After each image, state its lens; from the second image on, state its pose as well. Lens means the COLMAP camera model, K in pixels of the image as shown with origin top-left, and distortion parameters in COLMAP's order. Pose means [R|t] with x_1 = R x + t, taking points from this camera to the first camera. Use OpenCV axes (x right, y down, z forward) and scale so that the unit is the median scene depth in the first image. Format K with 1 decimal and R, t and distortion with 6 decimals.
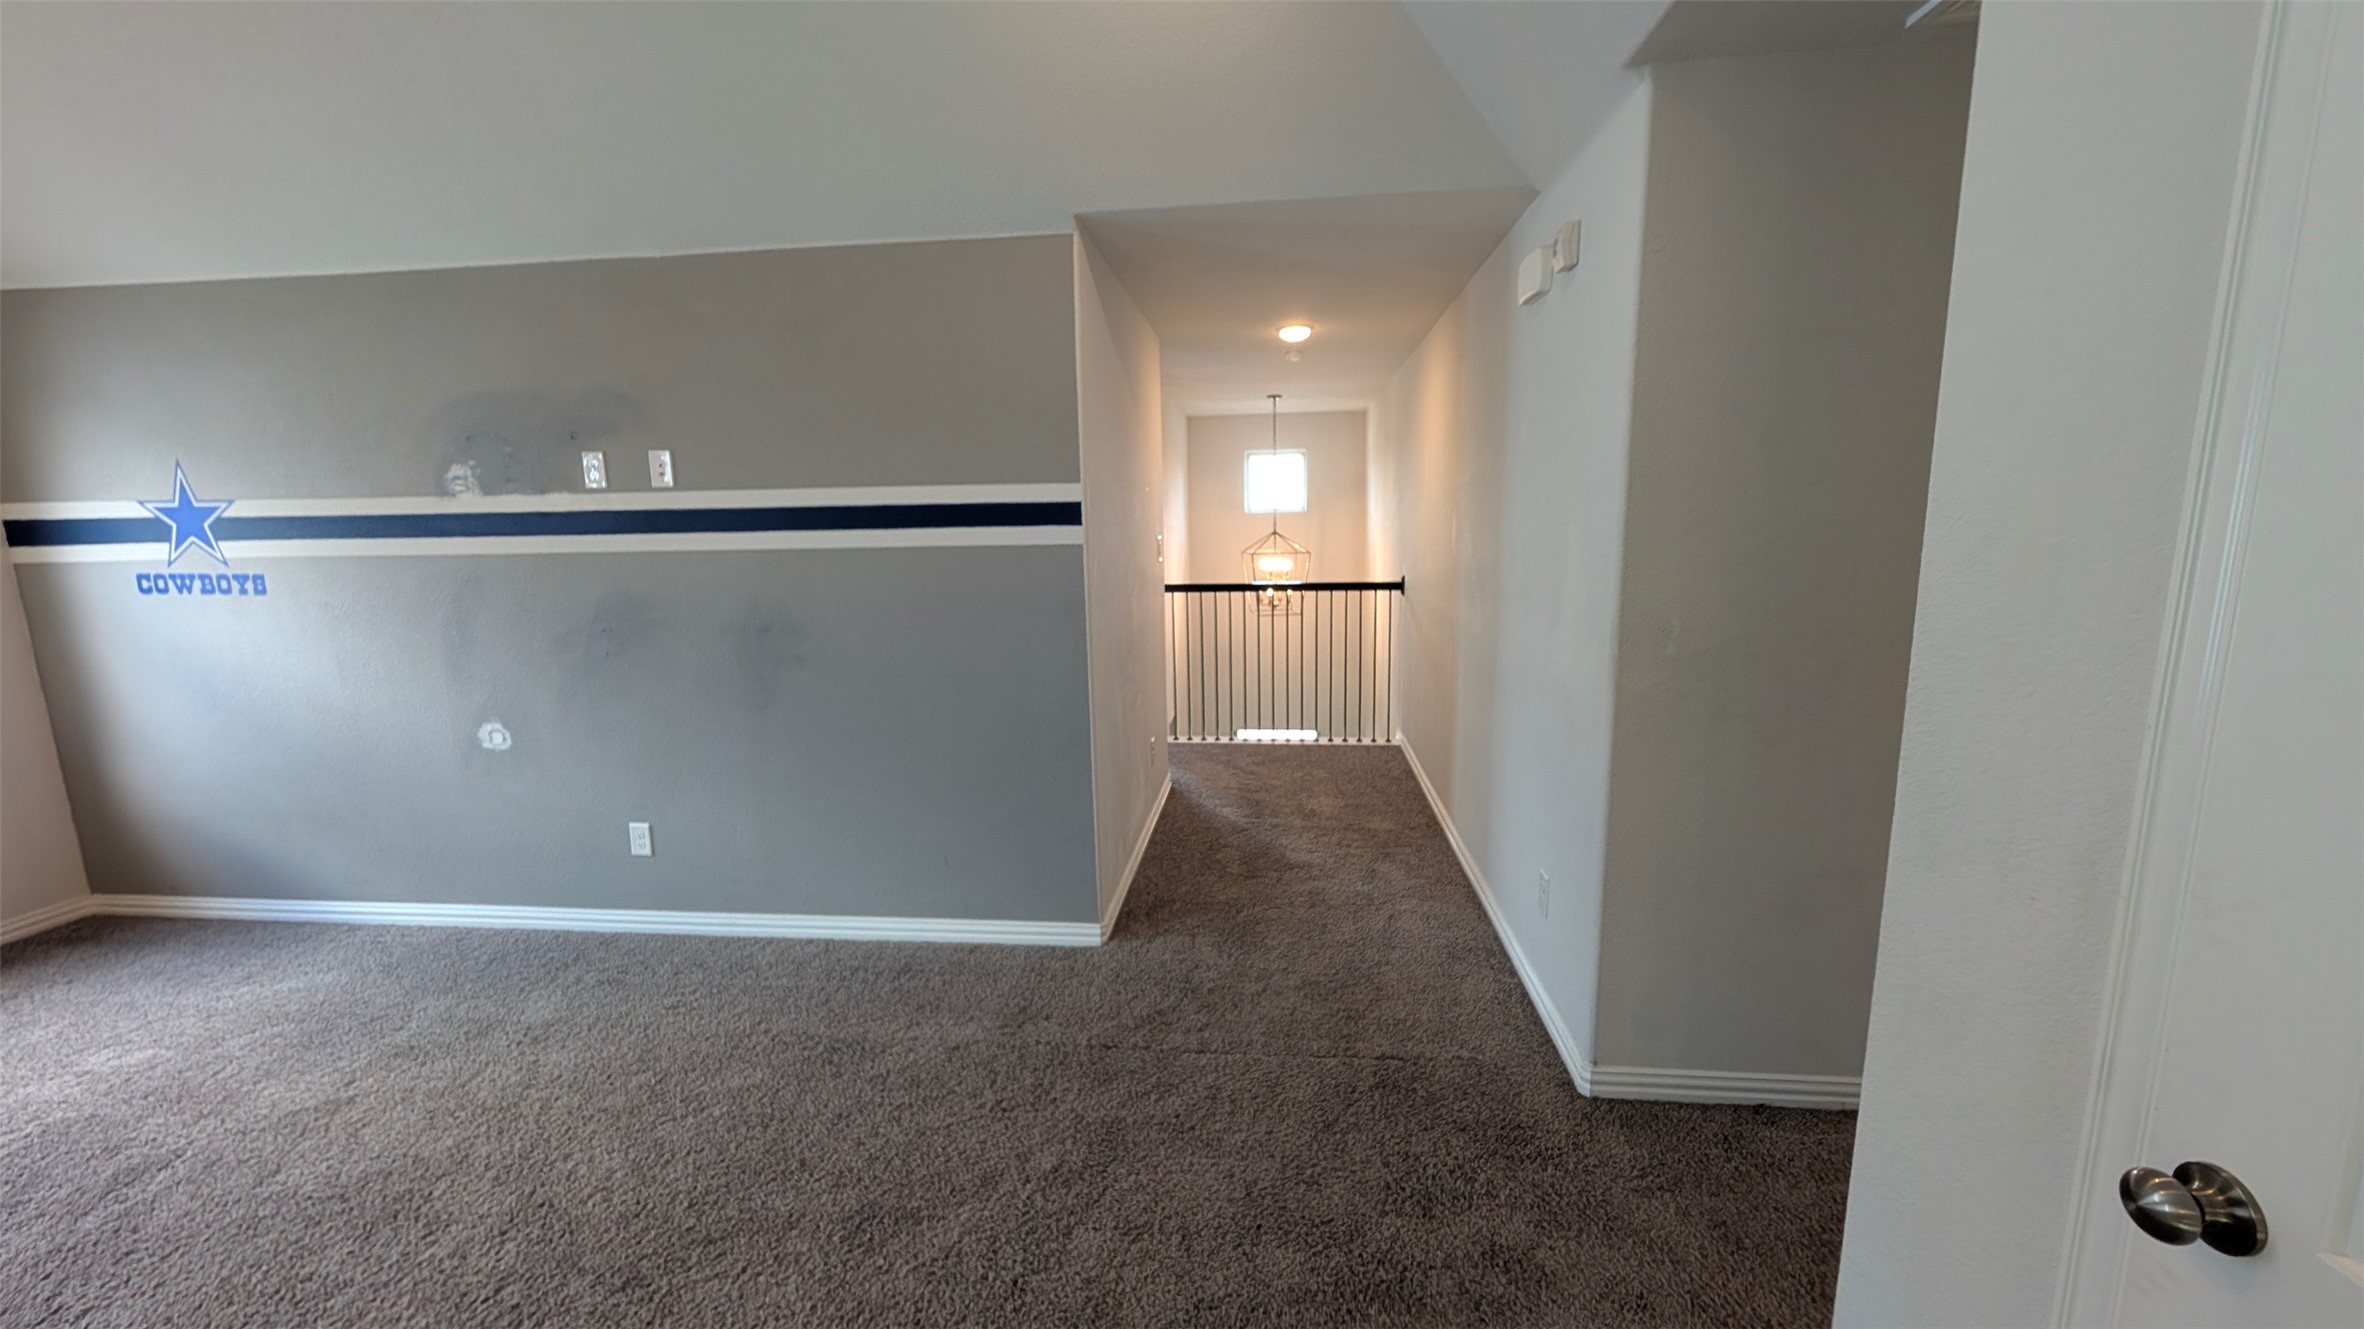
lens RADIAL K [[887.0, 0, 1186.9], [0, 887.0, 663.0], [0, 0, 1]] dist [0.000832, 0.000116]
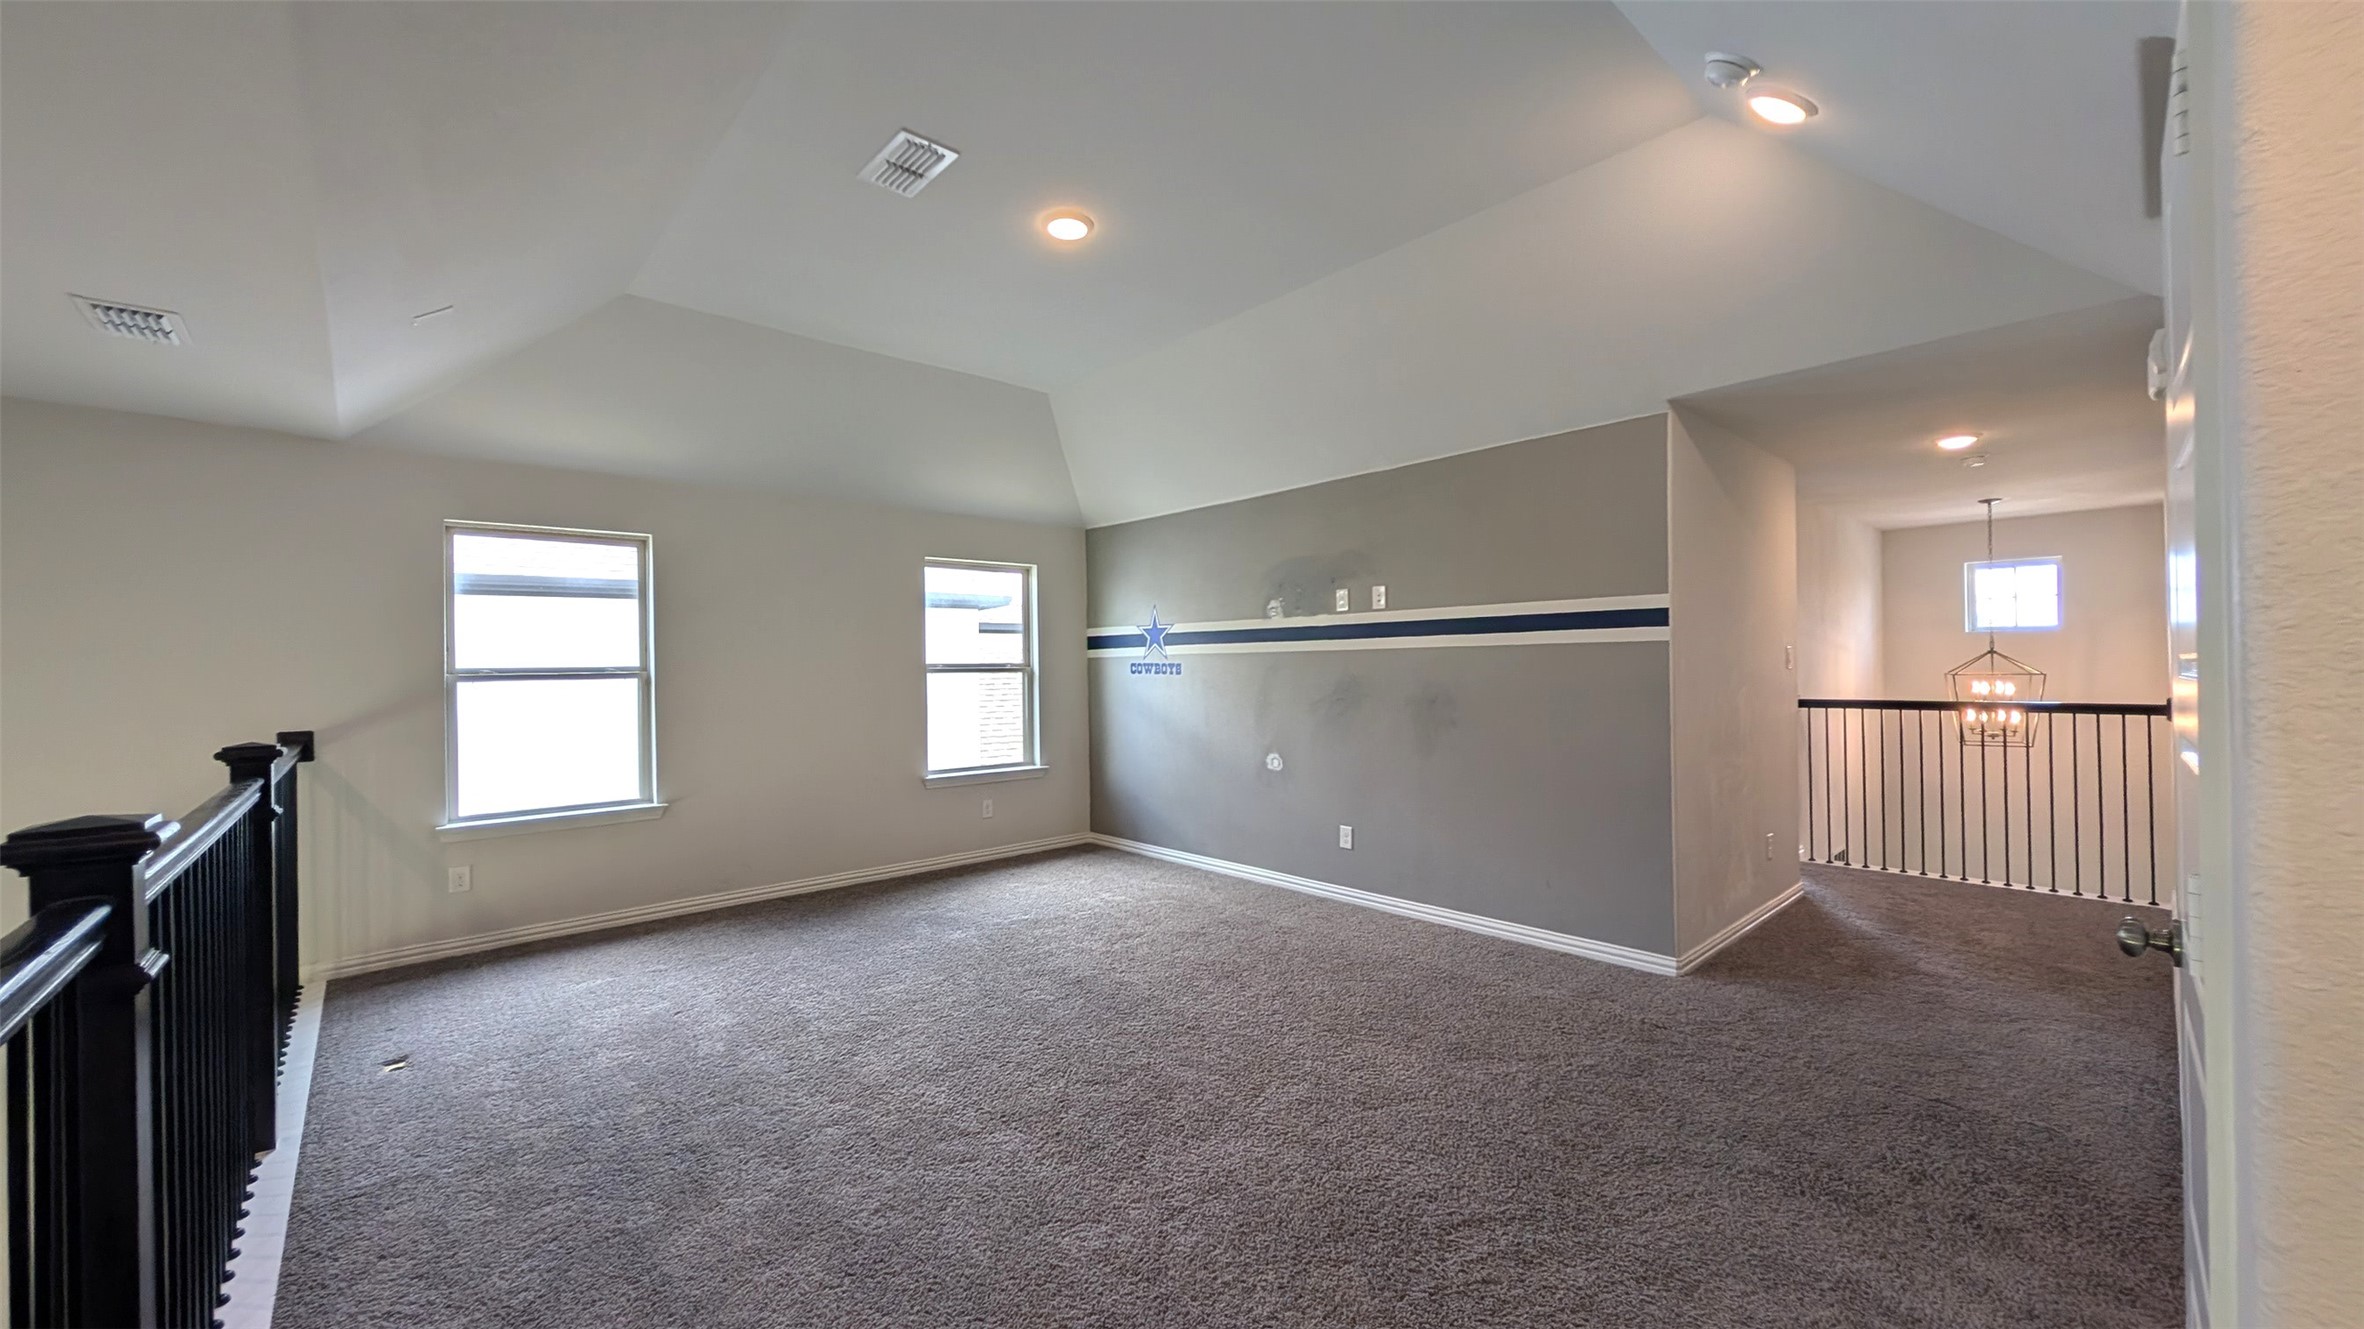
lens RADIAL K [[887.0, 0, 1185.1], [0, 887.0, 666.9], [0, 0, 1]] dist [0.000832, 0.000116]
pose [[0.748028, 0.009734, -0.663595, 0.194571], [-0.108189, 0.988306, -0.107457, 0.108201], [0.654789, 0.152175, 0.740334, -0.369203]]
